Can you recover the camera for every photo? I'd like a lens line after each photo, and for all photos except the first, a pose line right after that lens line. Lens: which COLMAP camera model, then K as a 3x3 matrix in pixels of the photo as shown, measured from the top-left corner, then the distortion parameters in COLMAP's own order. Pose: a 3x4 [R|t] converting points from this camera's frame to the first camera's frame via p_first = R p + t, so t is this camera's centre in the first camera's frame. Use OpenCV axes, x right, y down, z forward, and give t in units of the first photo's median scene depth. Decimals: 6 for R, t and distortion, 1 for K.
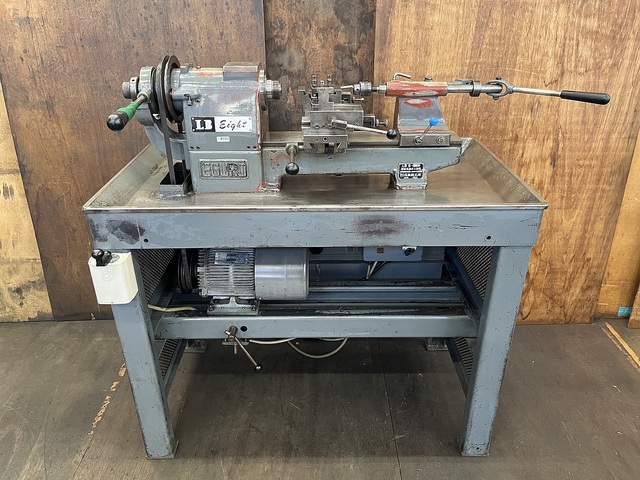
lens RADIAL K [[486.6, 0, 317.1], [0, 486.6, 239.7], [0, 0, 1]] dist [0.050594, -0.059004]
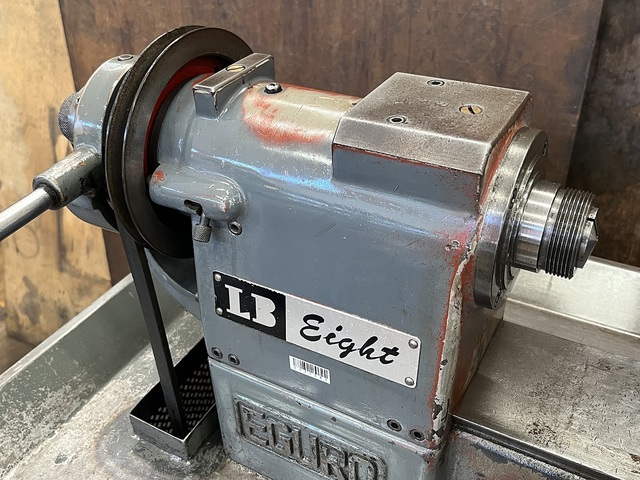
lens RADIAL K [[650.3, 0, 322.3], [0, 650.3, 240.8], [0, 0, 1]] dist [0.015579, -0.005192]
pose [[0.868259, 0.258184, -0.423637, -0.046671], [-0.192705, 0.962377, 0.191561, -0.289994], [0.457156, -0.084687, 0.885345, 0.591391]]
